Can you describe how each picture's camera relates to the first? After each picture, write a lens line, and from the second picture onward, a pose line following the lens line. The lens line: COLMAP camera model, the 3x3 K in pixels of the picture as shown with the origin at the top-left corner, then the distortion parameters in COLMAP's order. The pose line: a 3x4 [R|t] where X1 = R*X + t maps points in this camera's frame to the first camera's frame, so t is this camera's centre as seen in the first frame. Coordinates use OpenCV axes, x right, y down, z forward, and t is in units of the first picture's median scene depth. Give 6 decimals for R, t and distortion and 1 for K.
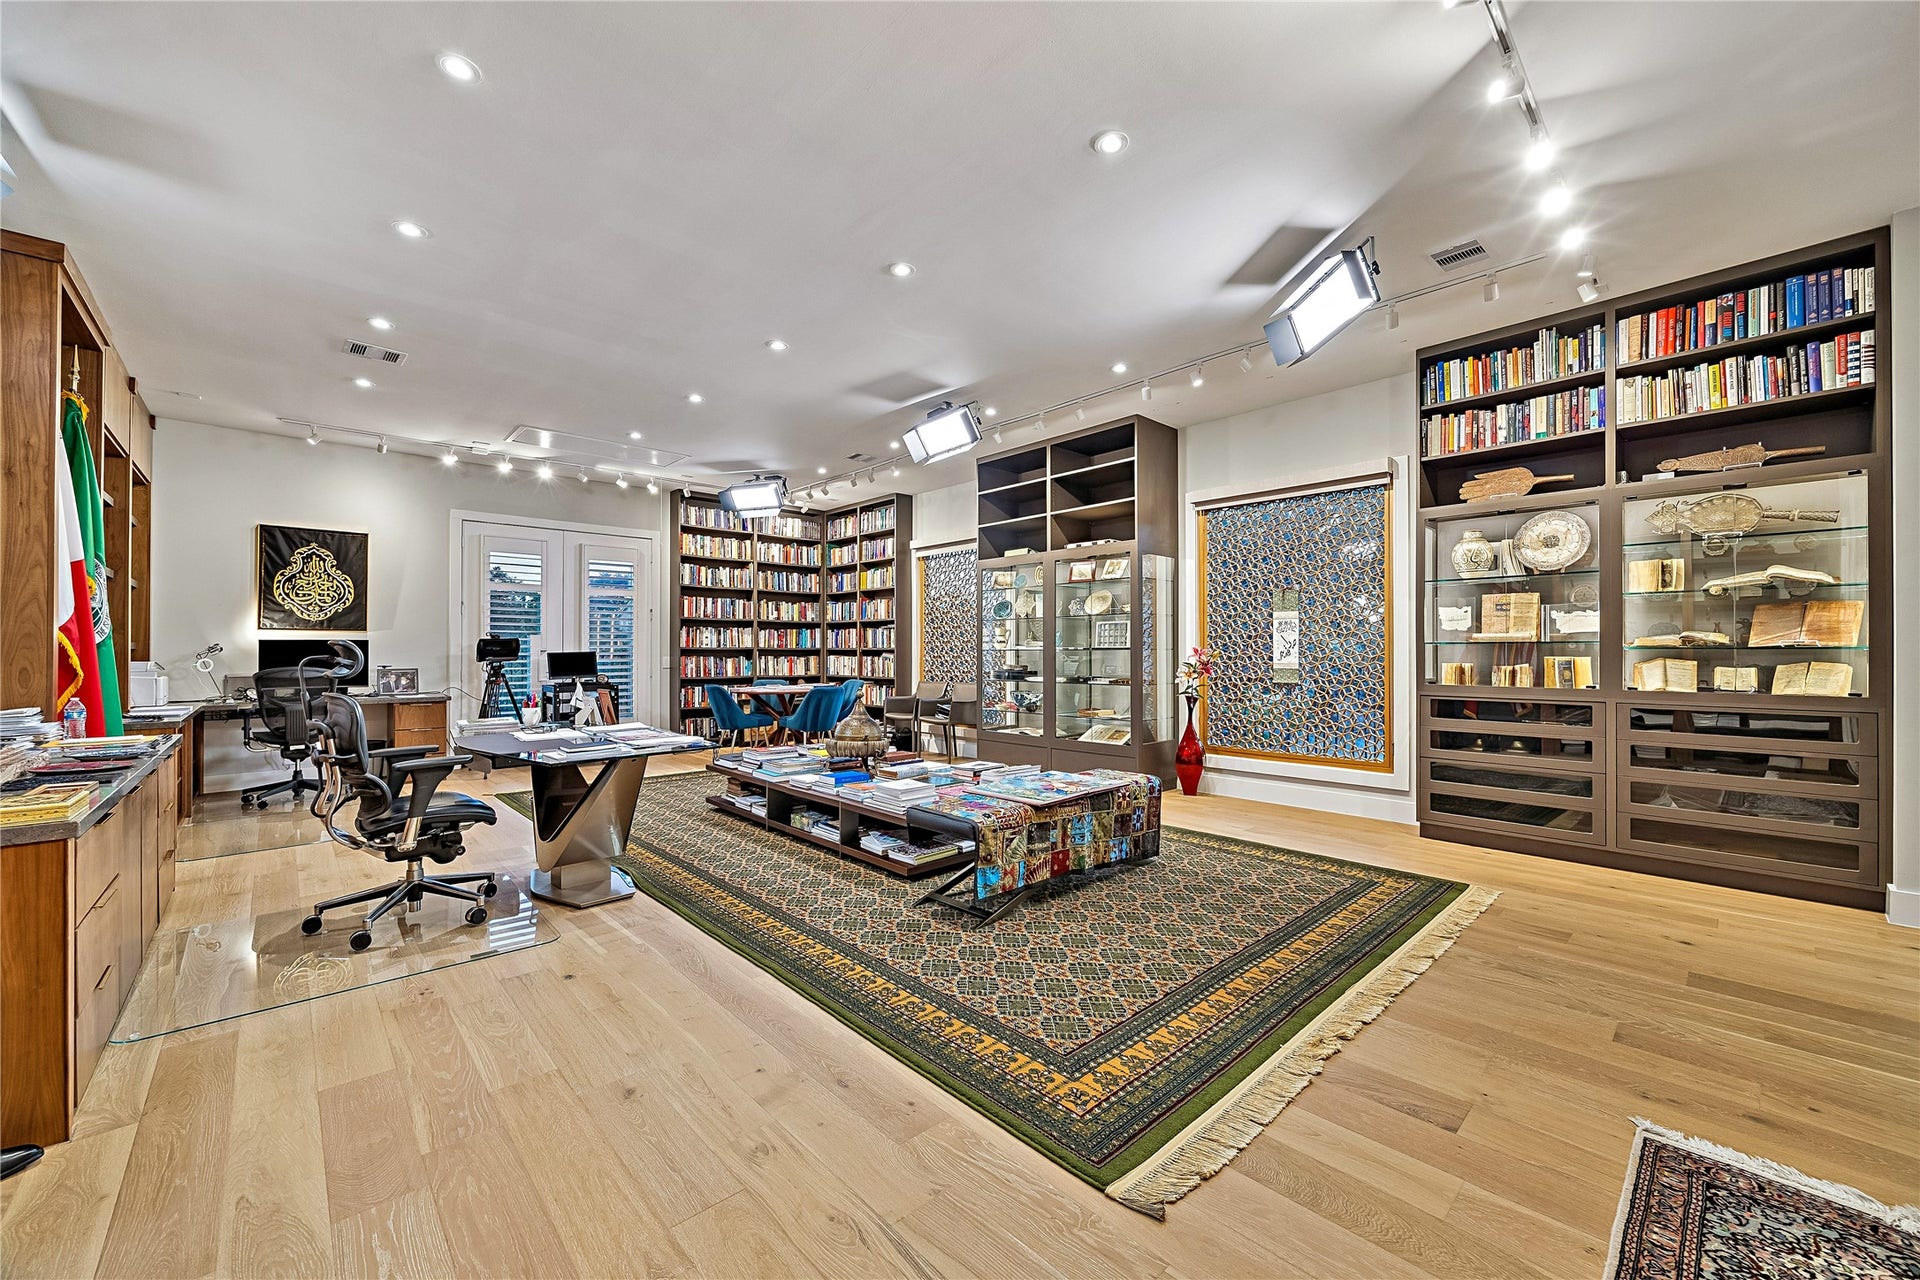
lens RADIAL K [[740.6, 0, 949.6], [0, 740.6, 653.0], [0, 0, 1]] dist [-0.001988, 0.000358]
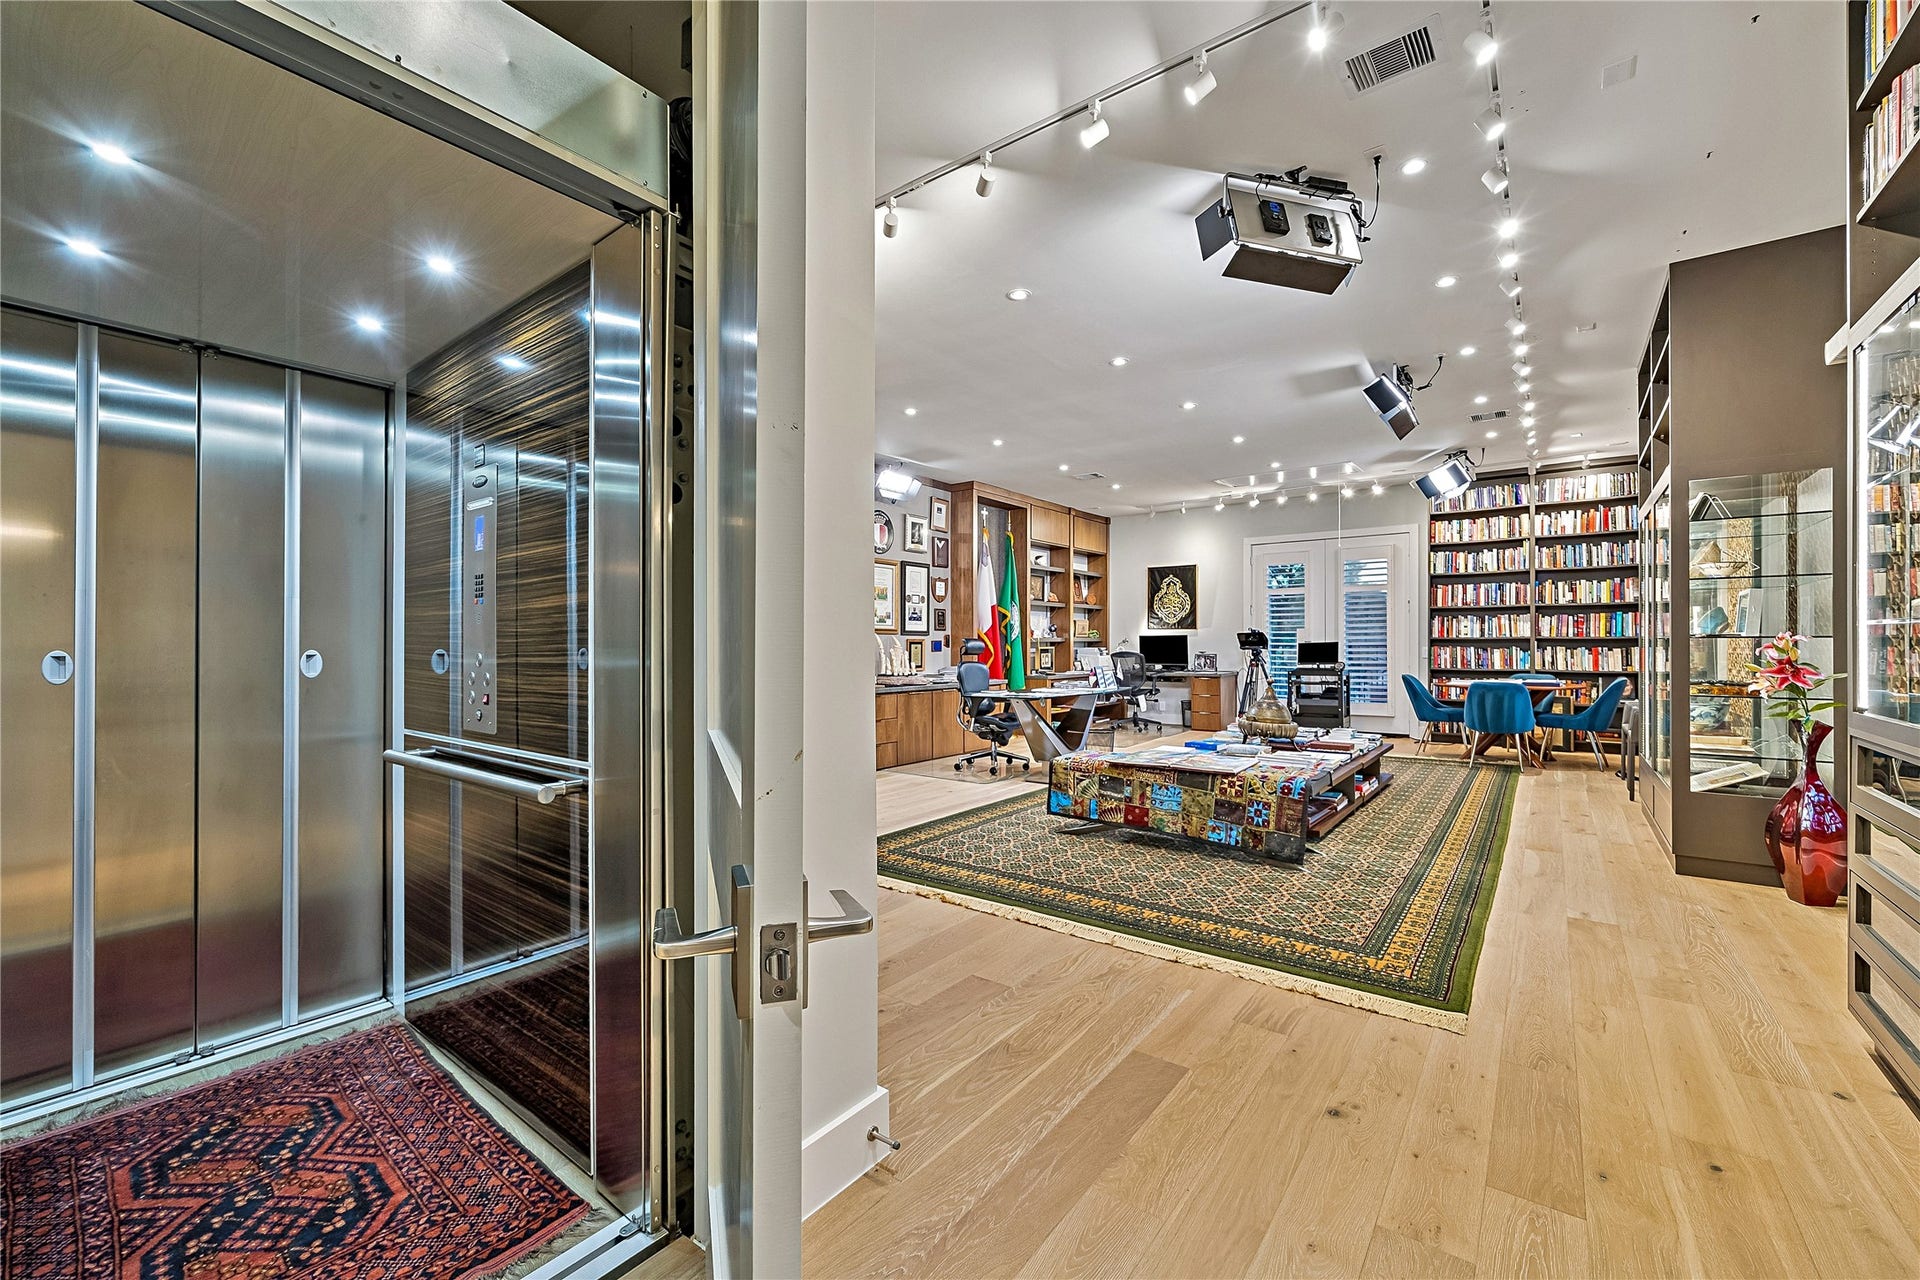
lens RADIAL K [[762.9, 0, 954.4], [0, 762.9, 645.4], [0, 0, 1]] dist [-0.001581, -0.000056]
pose [[0.168614, 0.002701, -0.985679, 0.540141], [0.001180, 0.999995, 0.002942, -0.000746], [0.985682, -0.001660, 0.168610, 0.198475]]
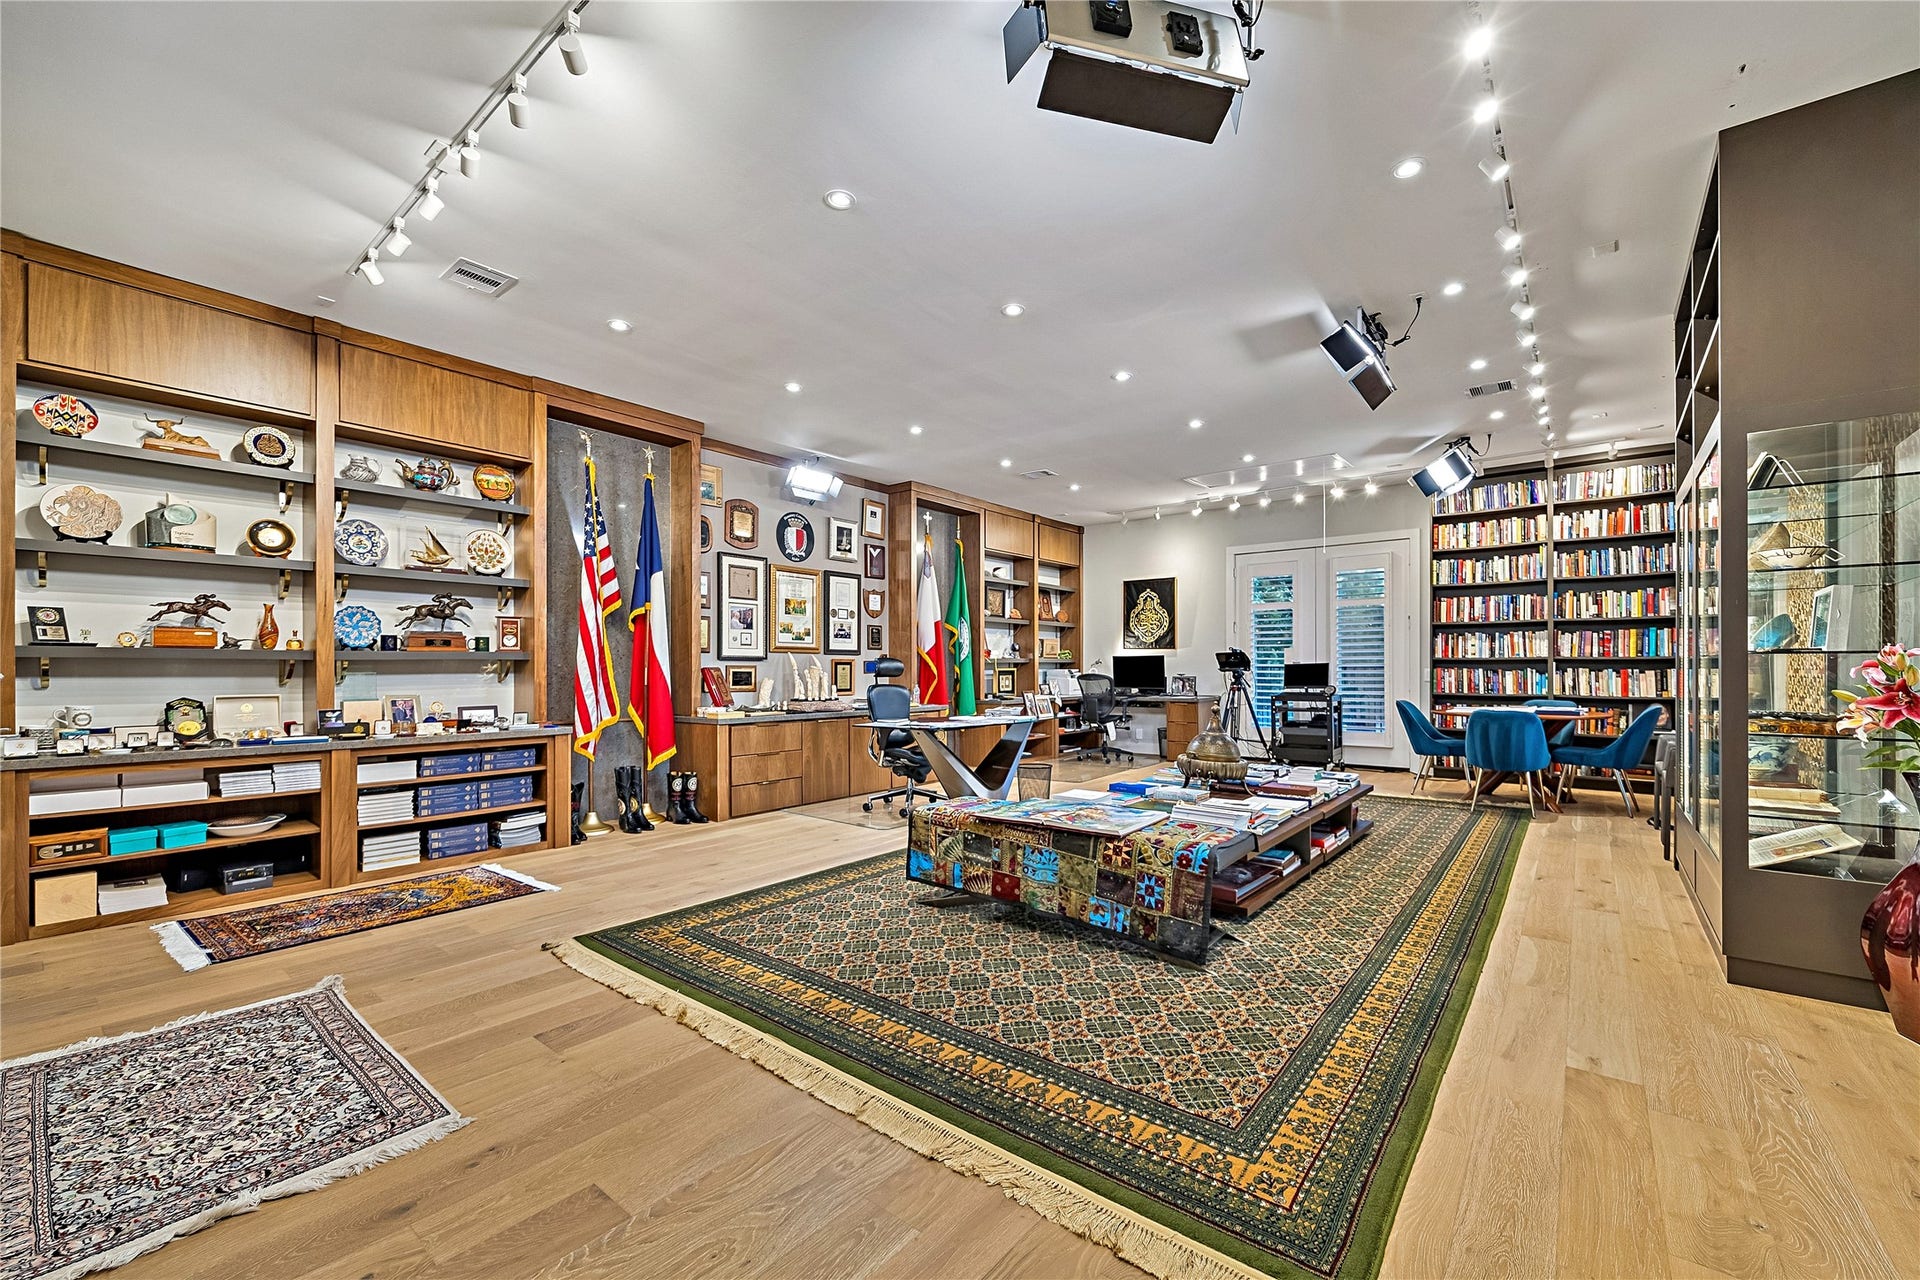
lens RADIAL K [[762.9, 0, 962.0], [0, 762.9, 668.1], [0, 0, 1]] dist [-0.001581, -0.000056]
pose [[0.147413, 0.002869, -0.989071, 0.441107], [0.000204, 0.999996, 0.002931, 0.001751], [0.989075, -0.000634, 0.147411, 0.324101]]
